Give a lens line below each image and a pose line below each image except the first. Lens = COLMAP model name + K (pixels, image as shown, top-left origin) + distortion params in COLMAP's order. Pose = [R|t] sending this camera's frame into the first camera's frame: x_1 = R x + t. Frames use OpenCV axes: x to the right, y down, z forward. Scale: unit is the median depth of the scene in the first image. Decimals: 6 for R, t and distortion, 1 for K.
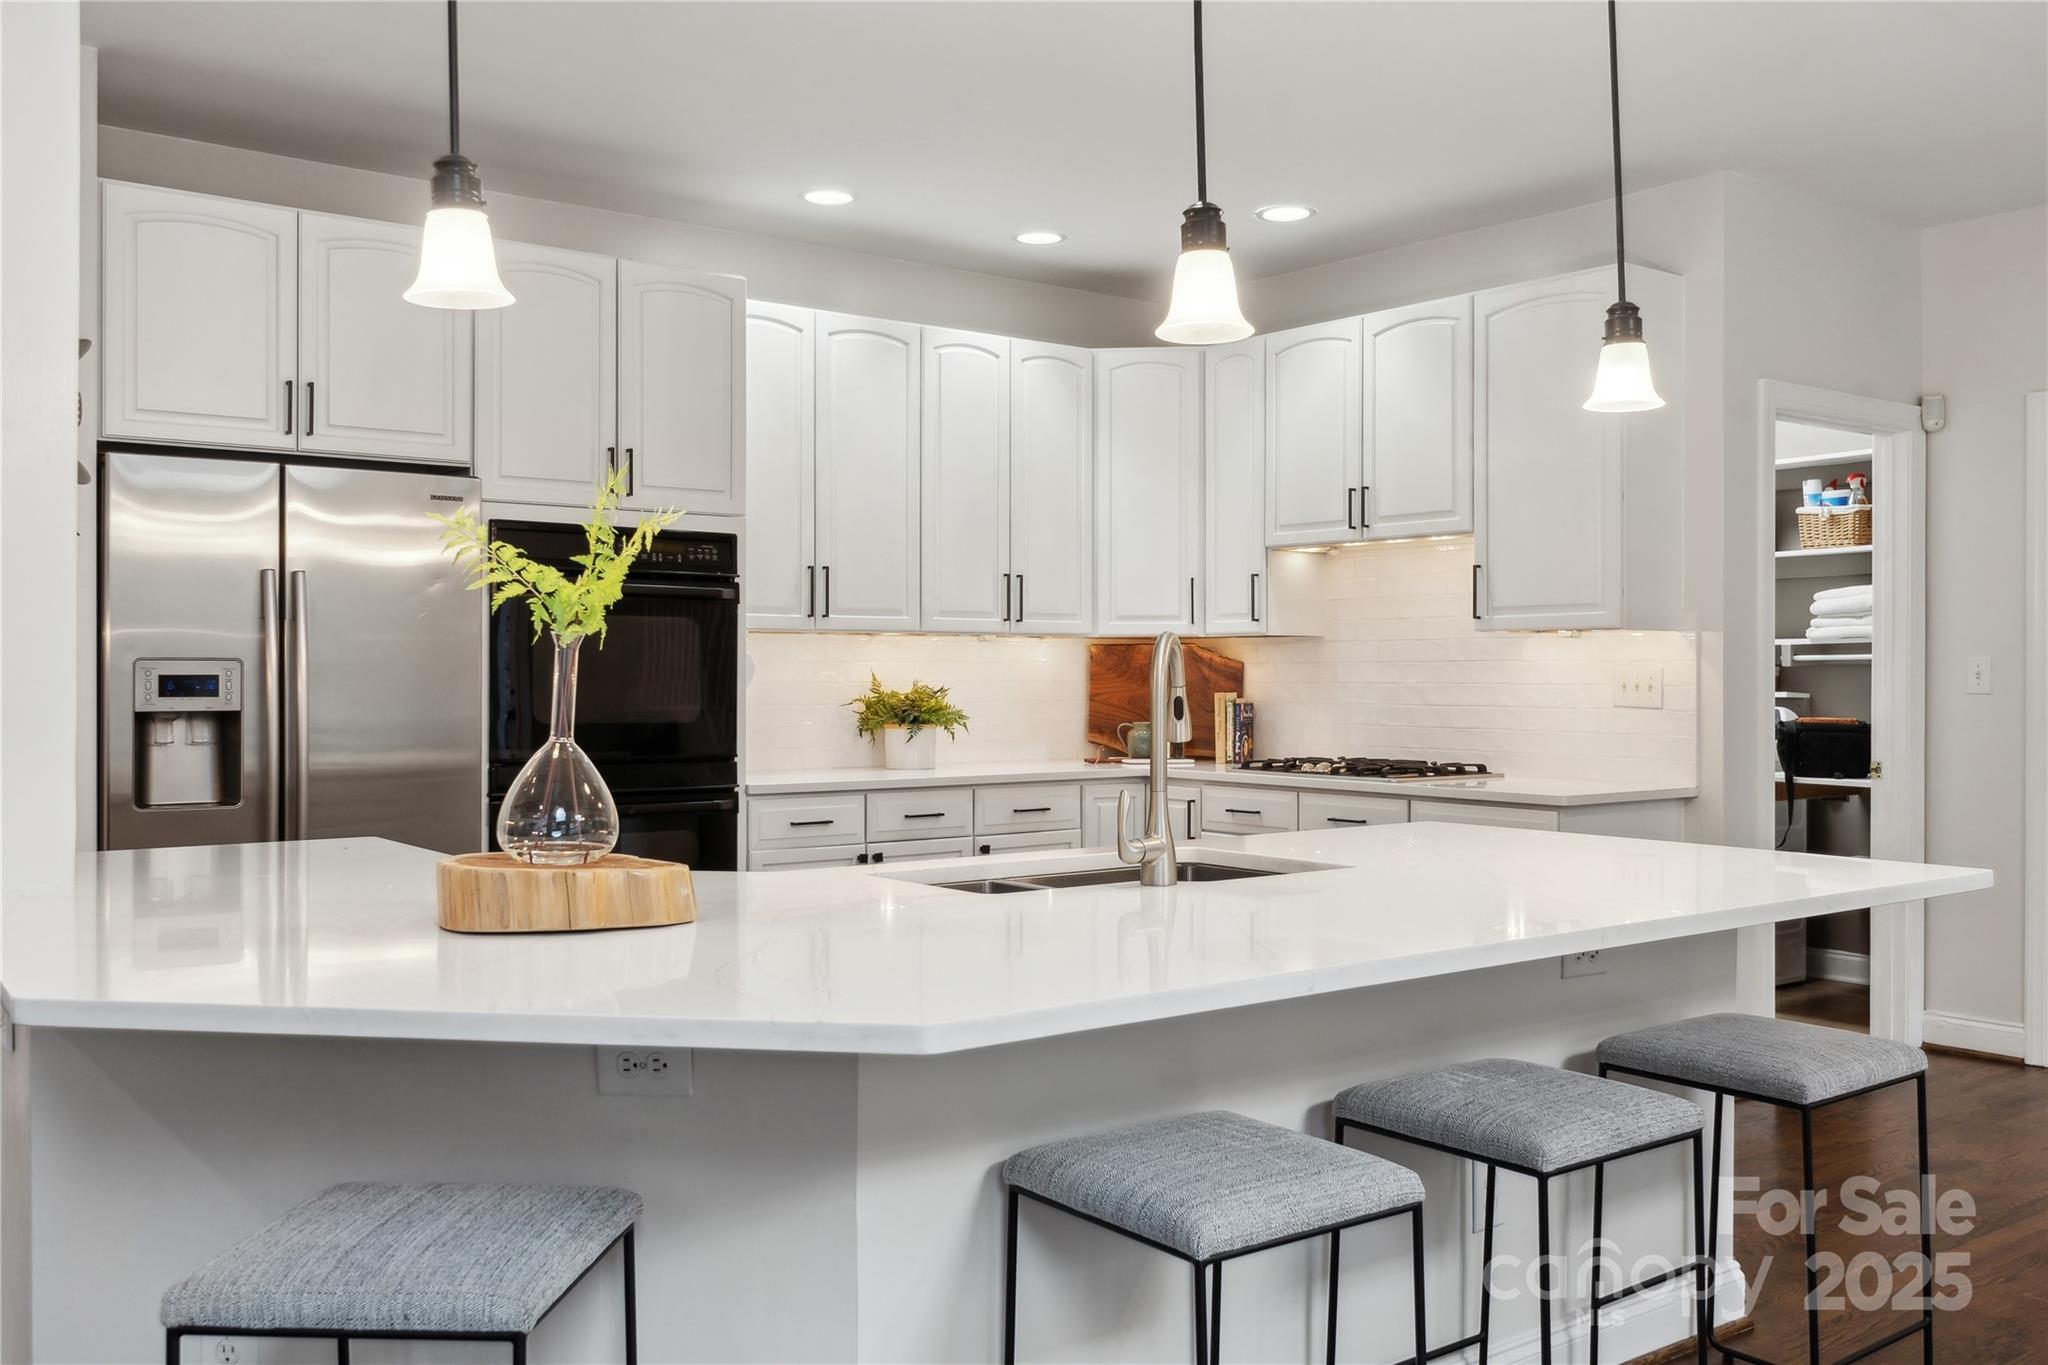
lens RADIAL K [[1765.6, 0, 1032.8], [0, 1765.6, 665.1], [0, 0, 1]] dist [-0.010594, 0.015449]
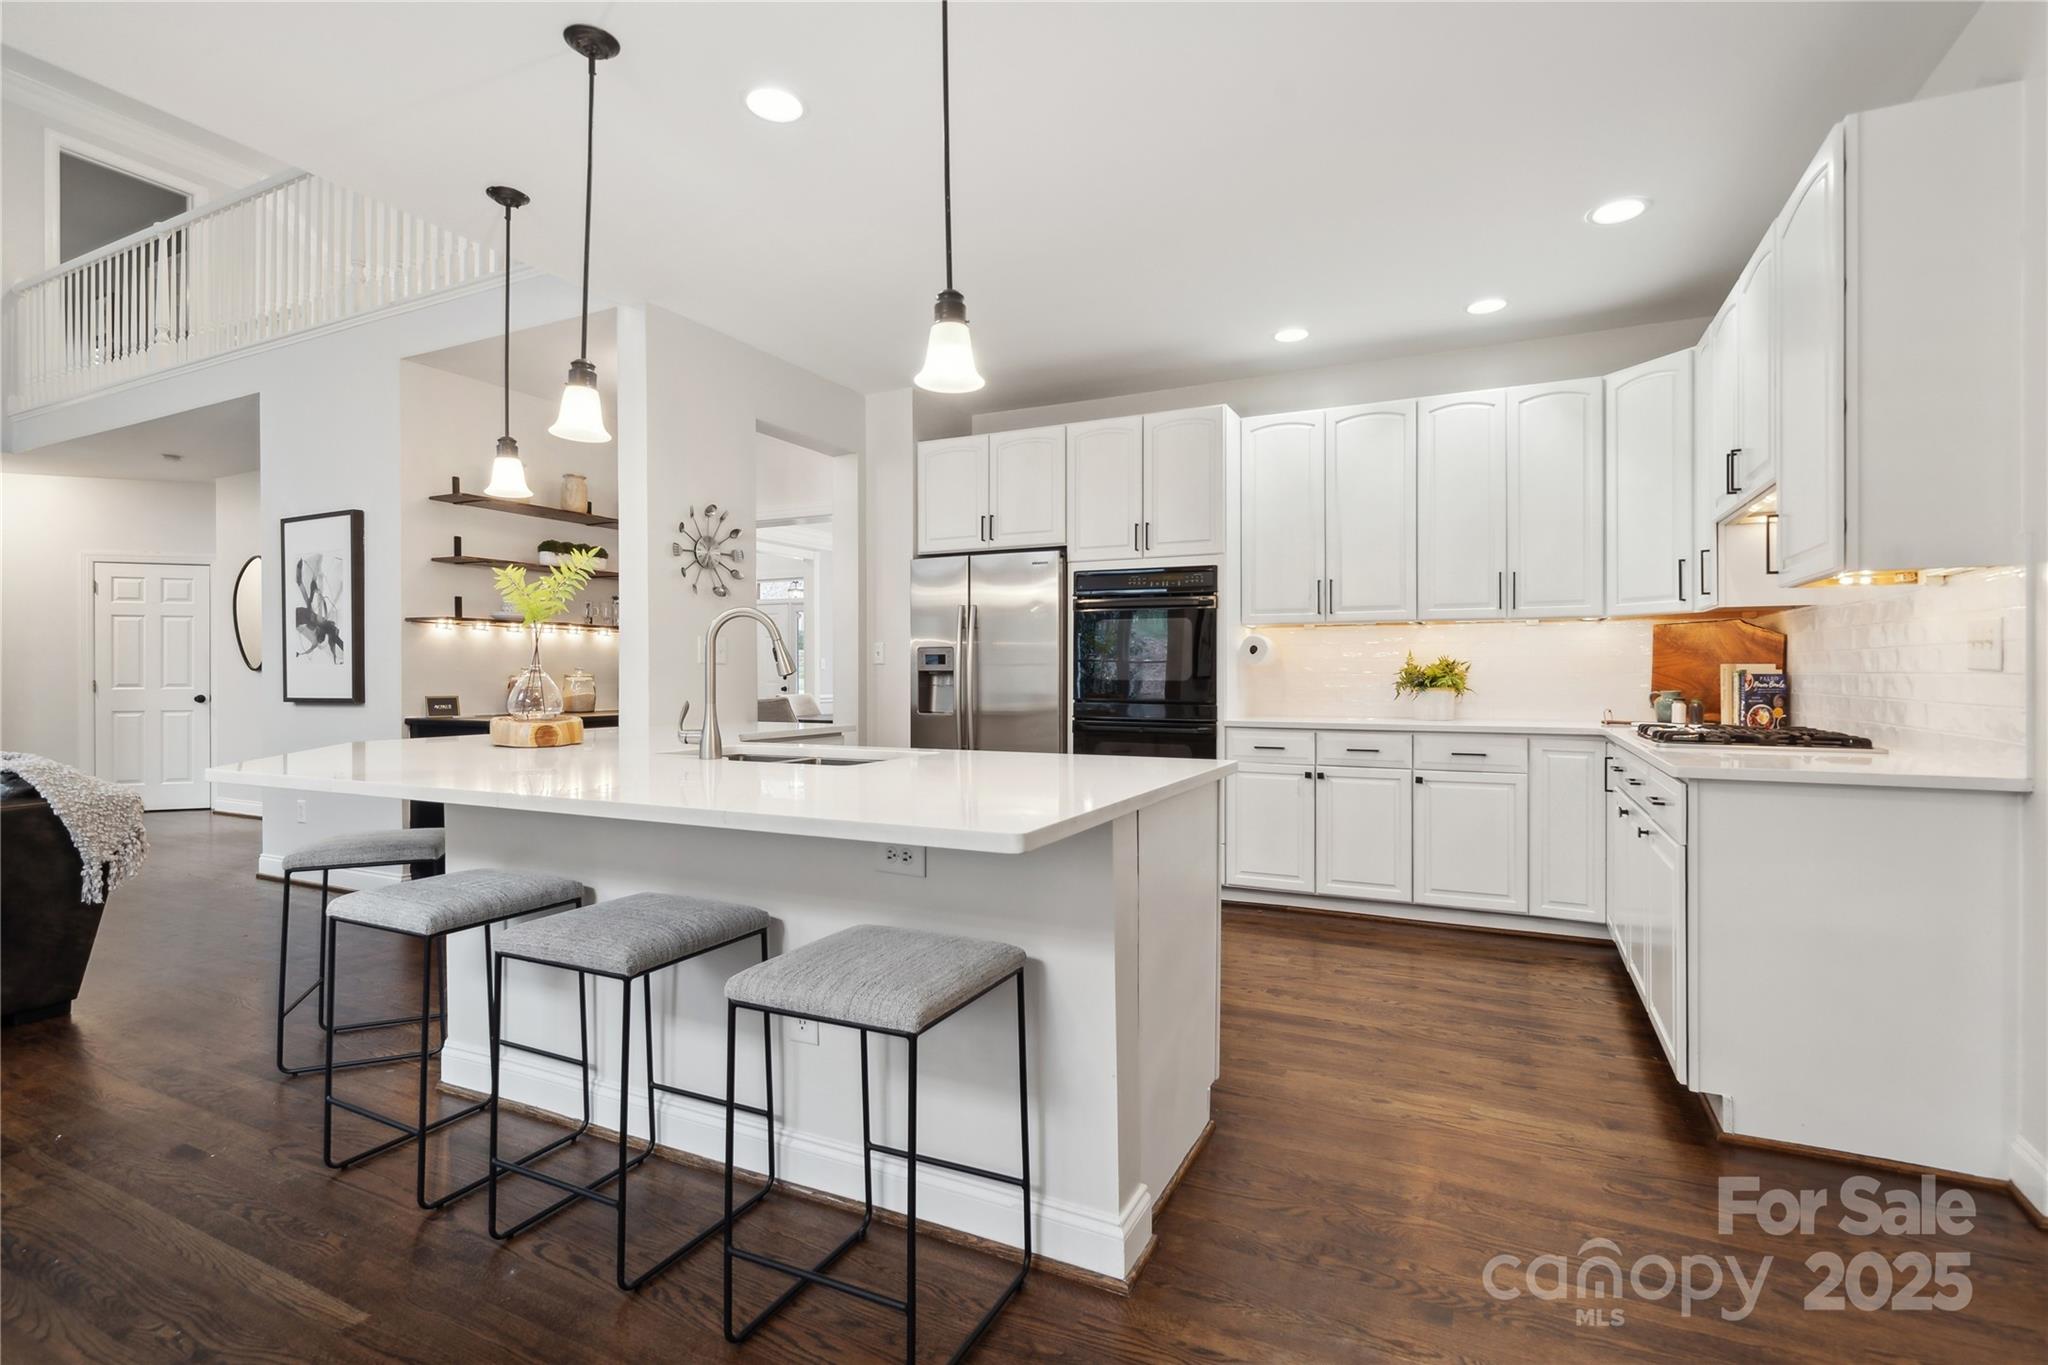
lens RADIAL K [[952.7, 0, 1035.4], [0, 952.7, 675.8], [0, 0, 1]] dist [0.001605, 0.000181]
pose [[0.463172, 0.001517, -0.886267, 0.632344], [0.007263, 0.999958, 0.005507, 0.025122], [0.886239, -0.008987, 0.463141, 0.533967]]
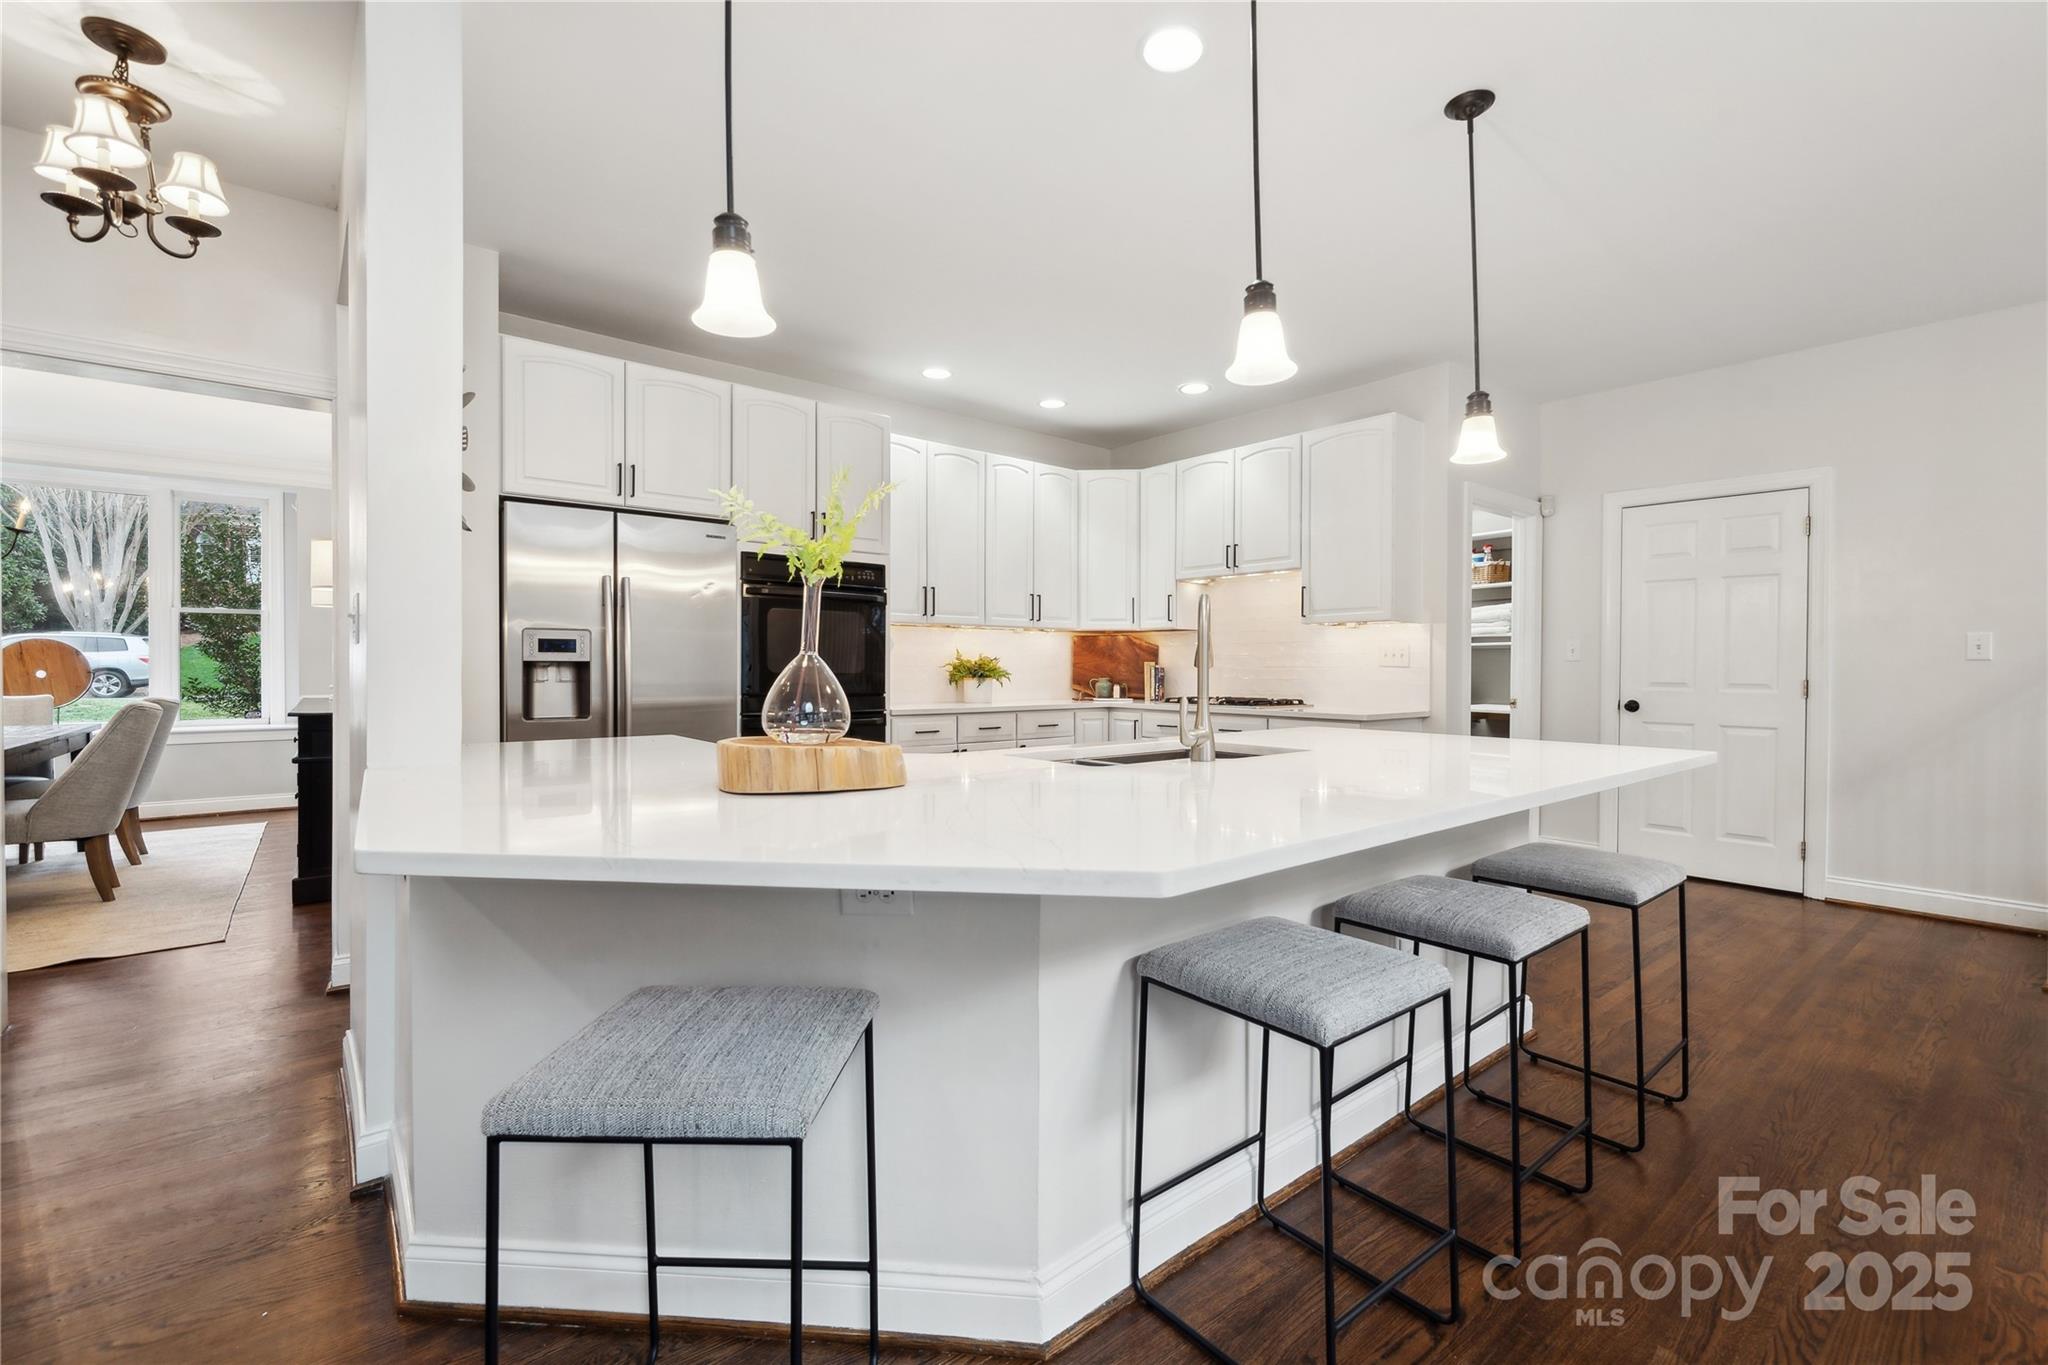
lens RADIAL K [[869.4, 0, 1038.3], [0, 869.4, 673.8], [0, 0, 1]] dist [-0.000380, -0.001319]
pose [[0.999208, 0.002026, 0.039746, -0.061292], [-0.002507, 0.999924, 0.012051, 0.026308], [-0.039719, -0.012141, 0.999137, 0.167593]]
